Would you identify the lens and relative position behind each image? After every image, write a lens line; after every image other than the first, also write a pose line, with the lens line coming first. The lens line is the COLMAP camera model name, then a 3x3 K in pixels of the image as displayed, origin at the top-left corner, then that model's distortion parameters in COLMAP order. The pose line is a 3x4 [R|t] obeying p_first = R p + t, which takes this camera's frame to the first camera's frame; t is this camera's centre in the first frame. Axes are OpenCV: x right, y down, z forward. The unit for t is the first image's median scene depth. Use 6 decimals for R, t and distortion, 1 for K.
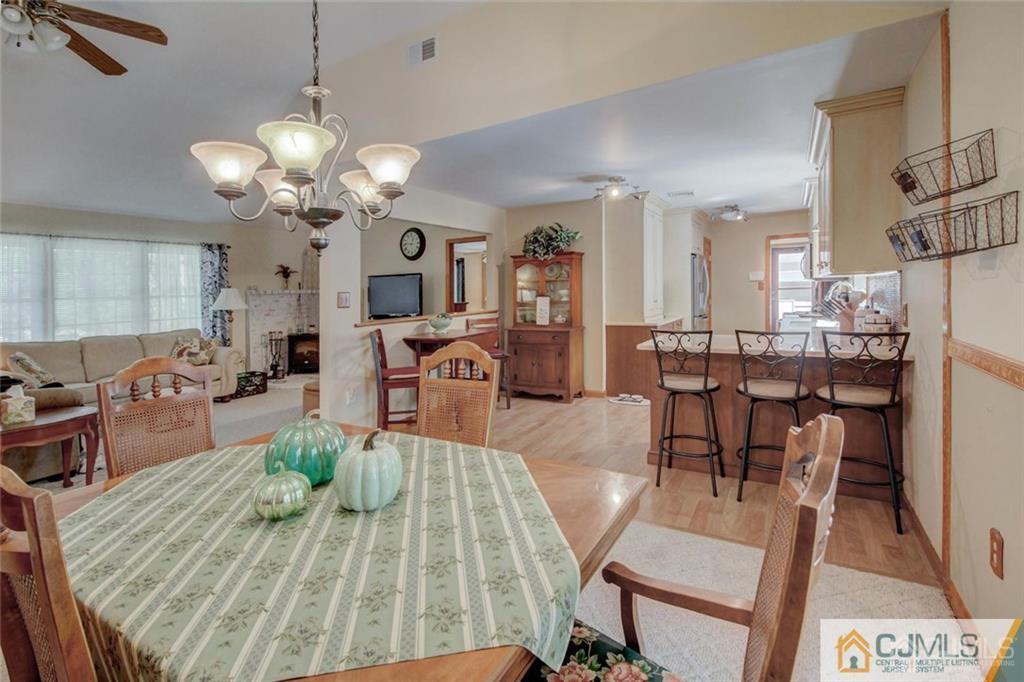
lens RADIAL K [[472.4, 0, 506.6], [0, 472.4, 282.9], [0, 0, 1]] dist [0.016725, -0.008419]
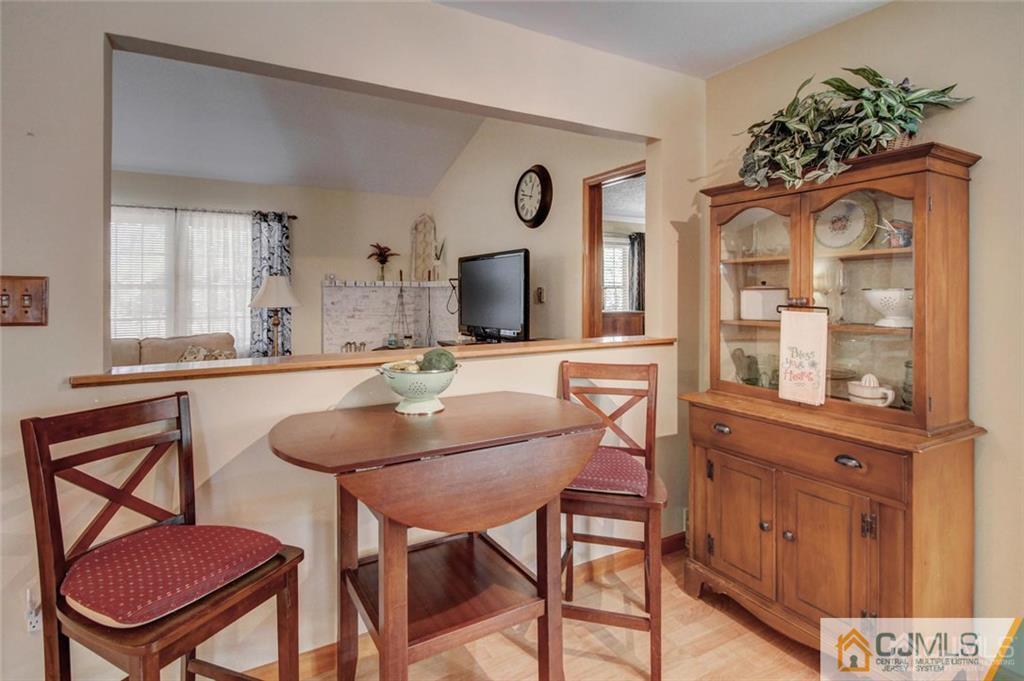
lens RADIAL K [[510.1, 0, 509.2], [0, 510.1, 294.0], [0, 0, 1]] dist [-0.001532, -0.000473]
pose [[0.864489, 0.028013, -0.501871, 0.070047], [-0.014392, 0.999416, 0.030993, 0.009799], [0.502446, -0.019570, 0.864387, 0.542474]]
